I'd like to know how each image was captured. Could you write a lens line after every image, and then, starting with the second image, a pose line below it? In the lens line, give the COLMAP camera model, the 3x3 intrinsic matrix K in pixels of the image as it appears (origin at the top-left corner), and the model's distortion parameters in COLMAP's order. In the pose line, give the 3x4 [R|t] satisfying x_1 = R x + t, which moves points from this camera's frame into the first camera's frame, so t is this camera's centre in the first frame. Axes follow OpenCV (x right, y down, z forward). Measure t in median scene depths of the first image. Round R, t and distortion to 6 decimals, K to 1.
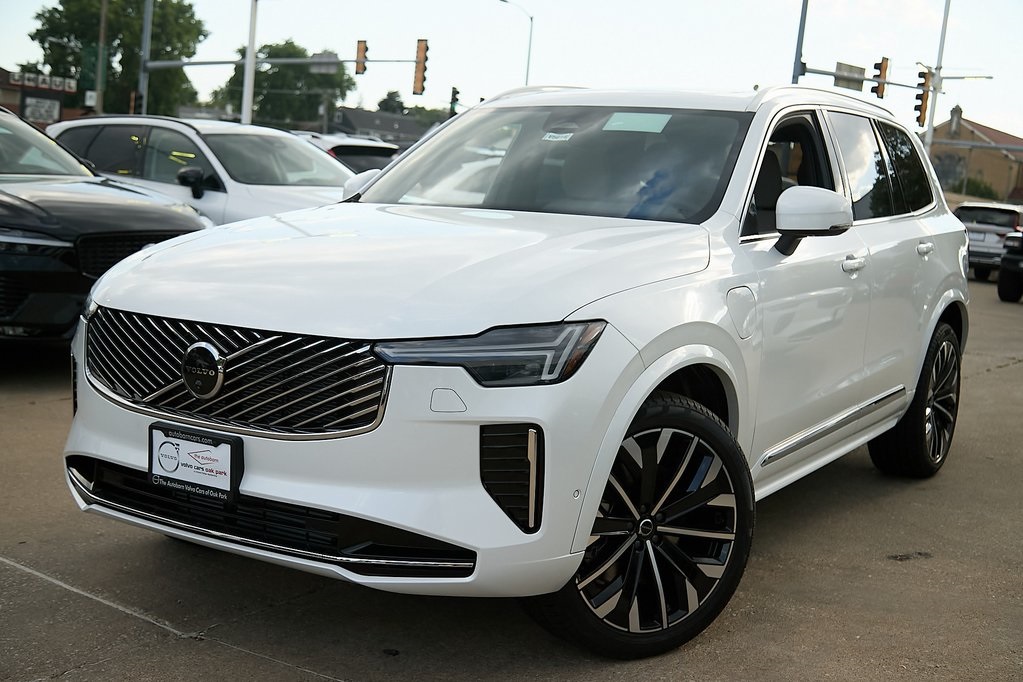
lens RADIAL K [[1277.5, 0, 510.8], [0, 1277.5, 337.7], [0, 0, 1]] dist [0.003545, 0.000000]
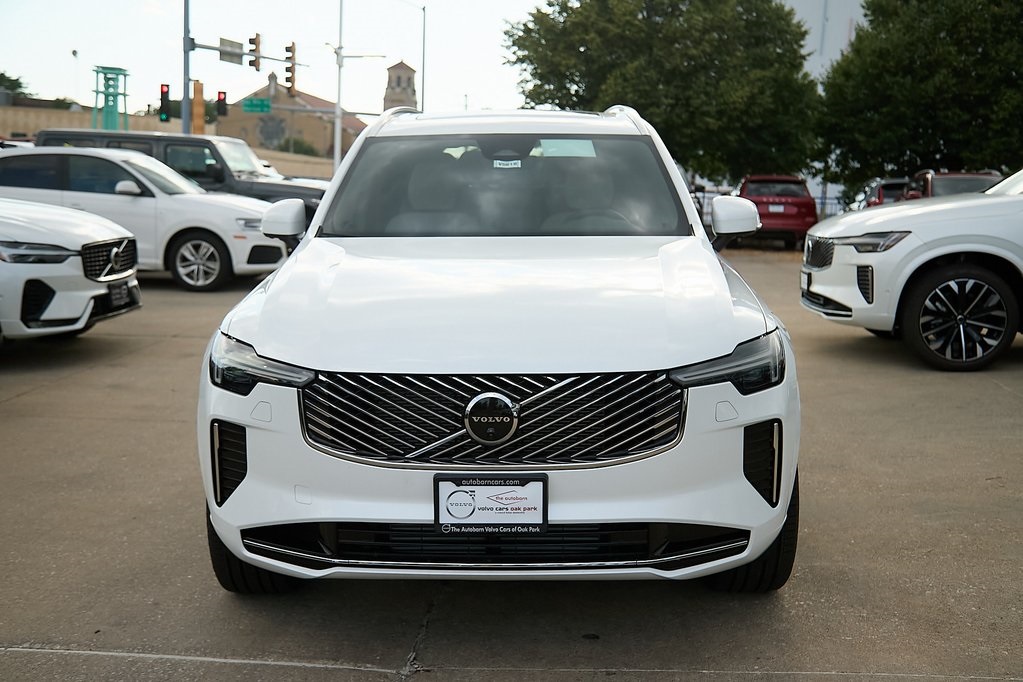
lens RADIAL K [[1174.9, 0, 511.4], [0, 1174.9, 345.4], [0, 0, 1]] dist [0.114409, 0.000000]
pose [[0.856309, -0.130252, 0.499769, -0.659651], [0.106395, 0.991409, 0.076086, -0.100725], [-0.505385, -0.011980, 0.862811, 0.130529]]
